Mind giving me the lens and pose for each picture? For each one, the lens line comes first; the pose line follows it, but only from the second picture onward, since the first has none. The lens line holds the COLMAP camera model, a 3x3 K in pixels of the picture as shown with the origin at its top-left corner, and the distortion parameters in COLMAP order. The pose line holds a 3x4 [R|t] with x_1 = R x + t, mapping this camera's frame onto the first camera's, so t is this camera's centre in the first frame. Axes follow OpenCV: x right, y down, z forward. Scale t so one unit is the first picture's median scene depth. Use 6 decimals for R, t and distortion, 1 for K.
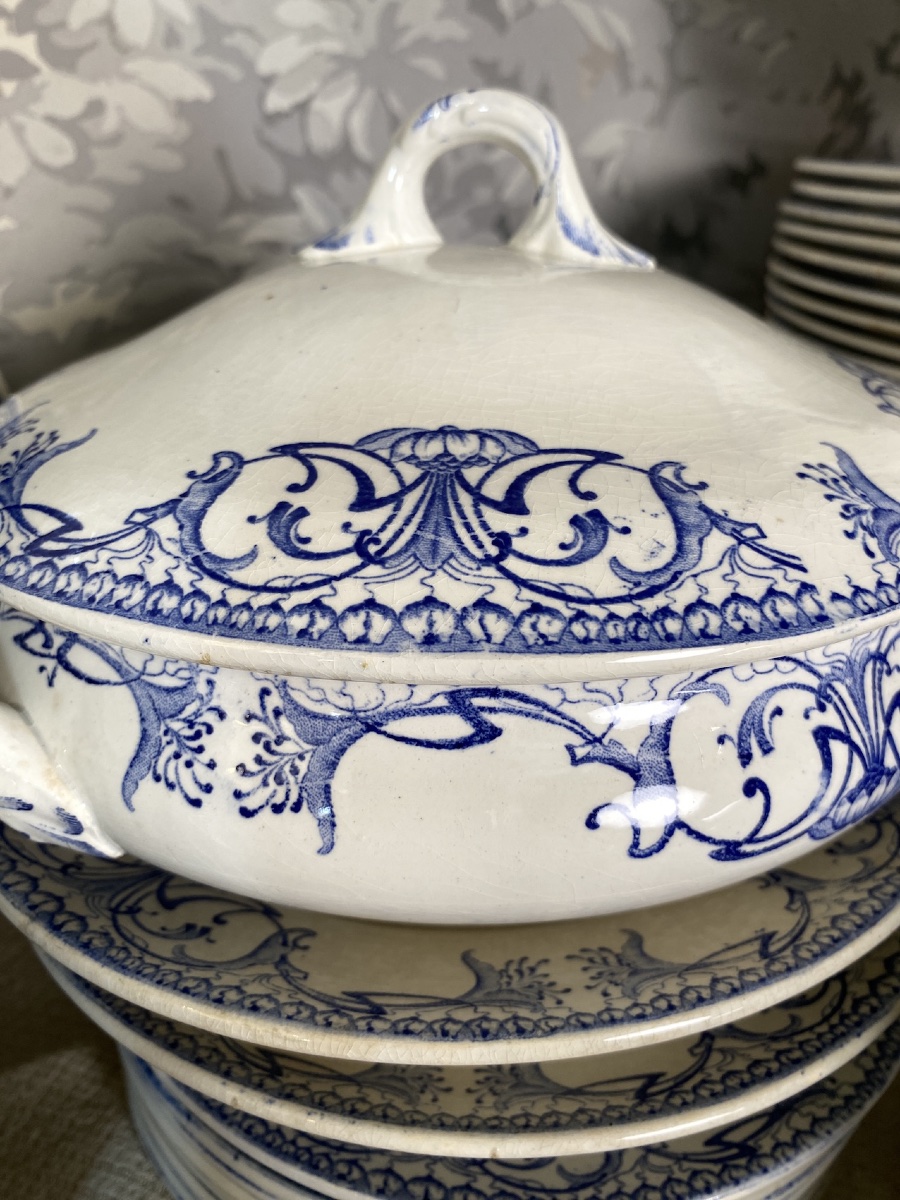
lens RADIAL K [[976.8, 0, 462.2], [0, 976.8, 578.1], [0, 0, 1]] dist [-0.047552, 0.032273]
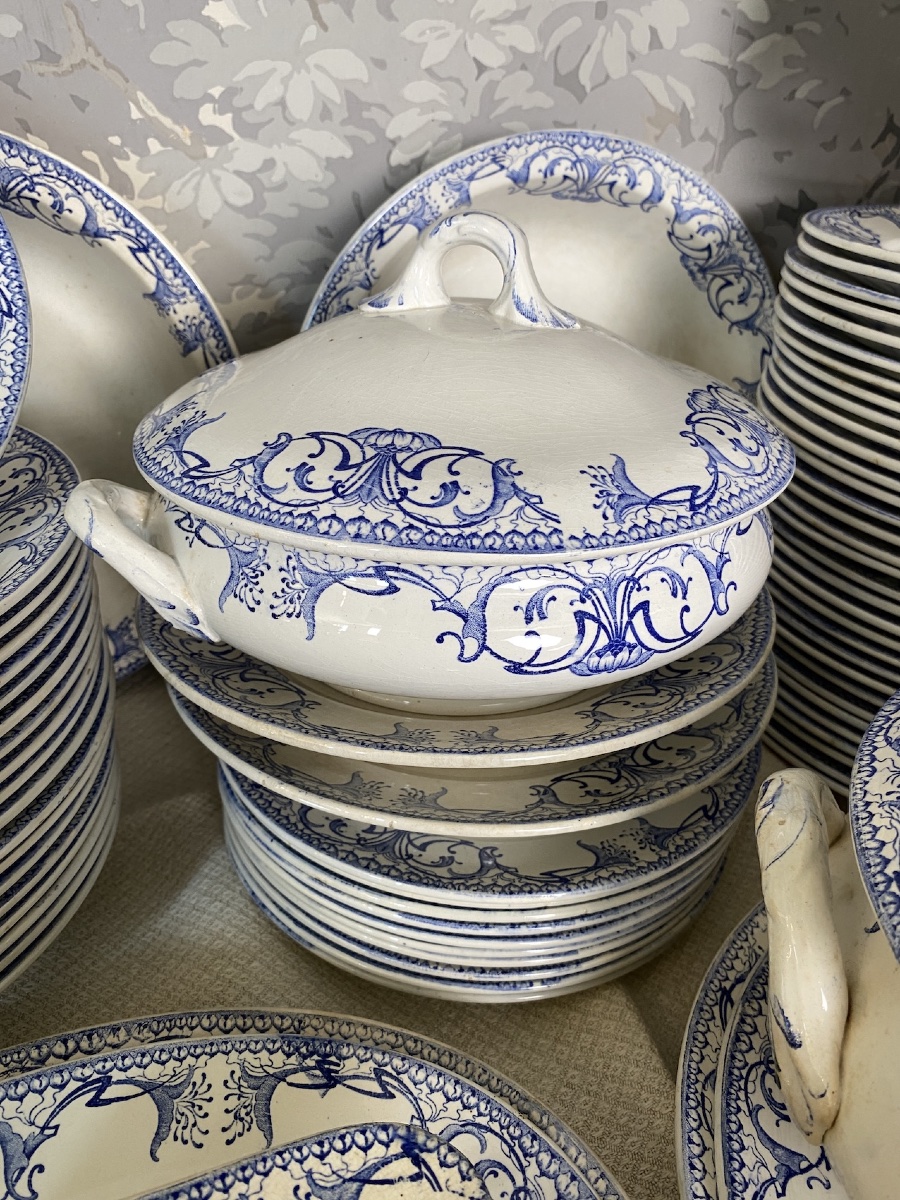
lens RADIAL K [[960.5, 0, 449.7], [0, 960.5, 579.2], [0, 0, 1]] dist [0.002381, -0.019140]
pose [[0.977835, 0.109803, -0.178274, 0.454913], [-0.100304, 0.993056, 0.061479, 0.007807], [0.183786, -0.042235, 0.982058, -0.832620]]
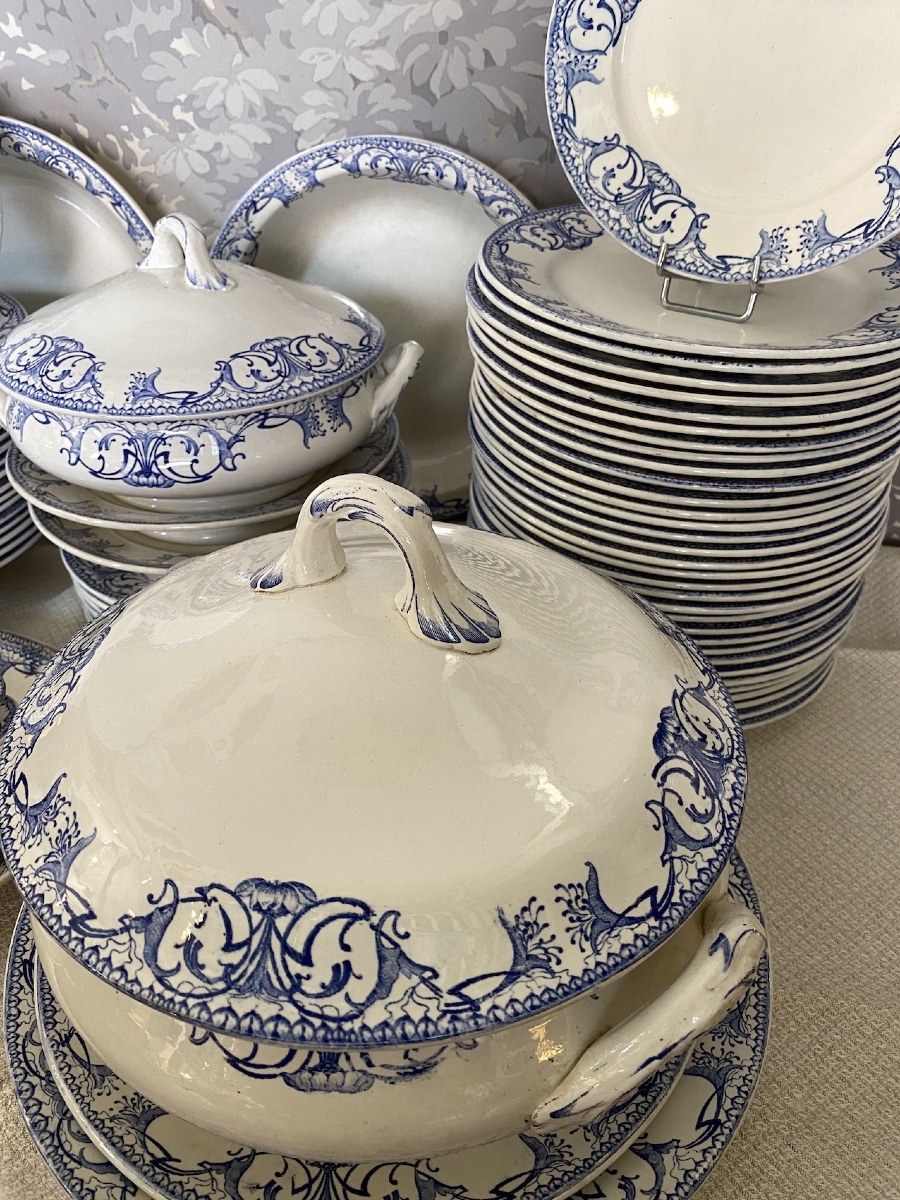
lens RADIAL K [[960.5, 0, 439.9], [0, 960.5, 598.6], [0, 0, 1]] dist [0.002381, -0.019140]
pose [[0.801645, 0.338512, -0.492722, 3.176091], [-0.240133, 0.937149, 0.253156, -0.487994], [0.547451, -0.084622, 0.832548, -1.292195]]
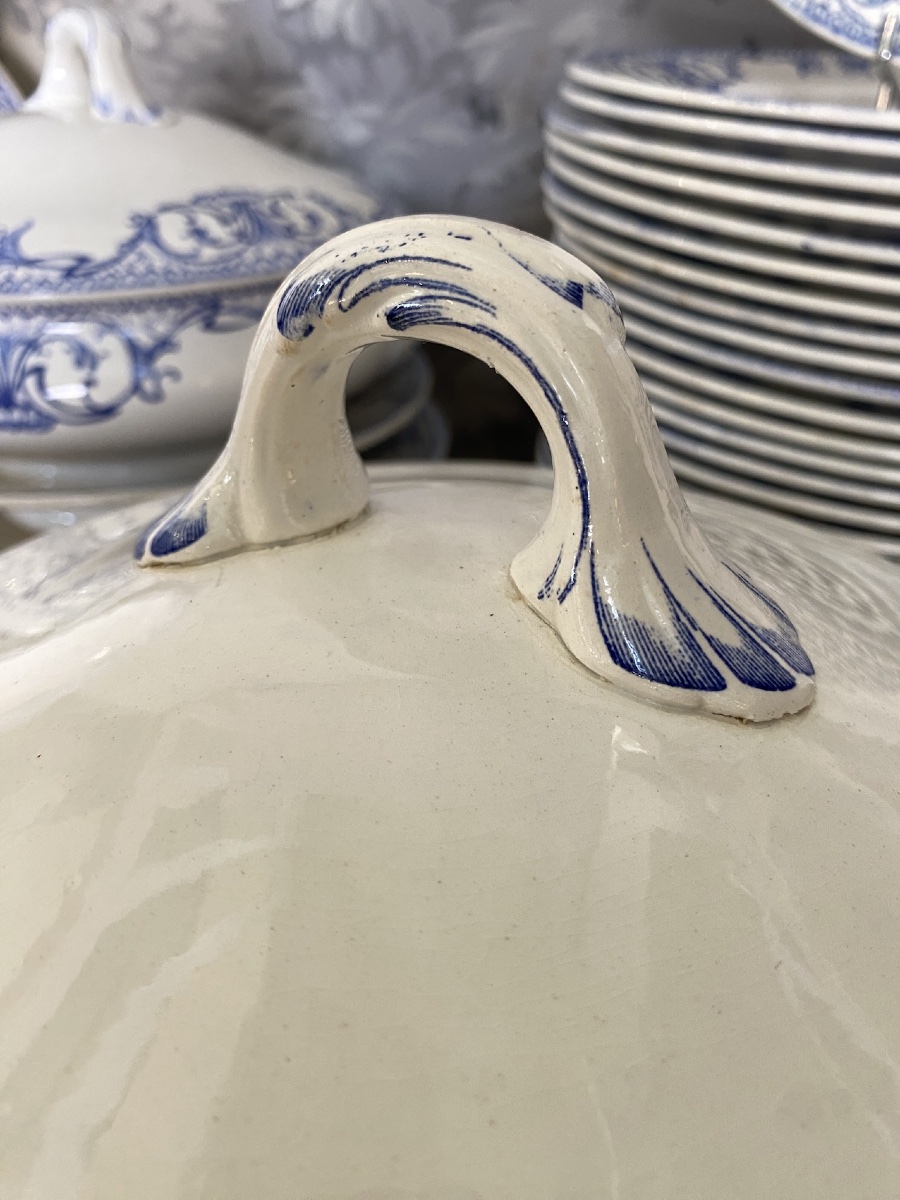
lens RADIAL K [[976.8, 0, 451.9], [0, 976.8, 588.2], [0, 0, 1]] dist [-0.047552, 0.032273]
pose [[0.813407, 0.298132, -0.499486, 2.327712], [-0.237574, 0.954058, 0.182570, 0.001467], [0.530968, -0.029839, 0.846866, -0.160441]]
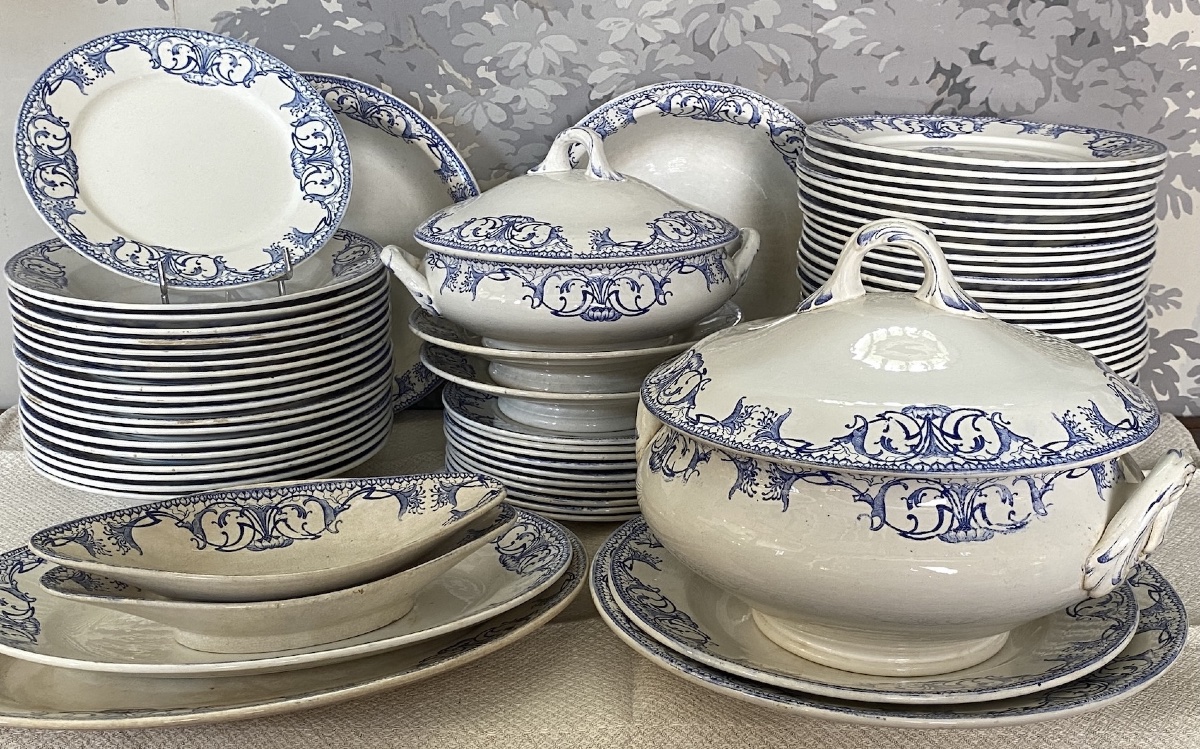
lens RADIAL K [[1478.2, 0, 626.3], [0, 1478.2, 360.1], [0, 0, 1]] dist [0.183648, 0.000000]
pose [[0.909324, 0.106020, -0.402356, 3.253454], [-0.165048, 0.979571, -0.114892, 1.196276], [0.381955, 0.170882, 0.908245, -4.884461]]
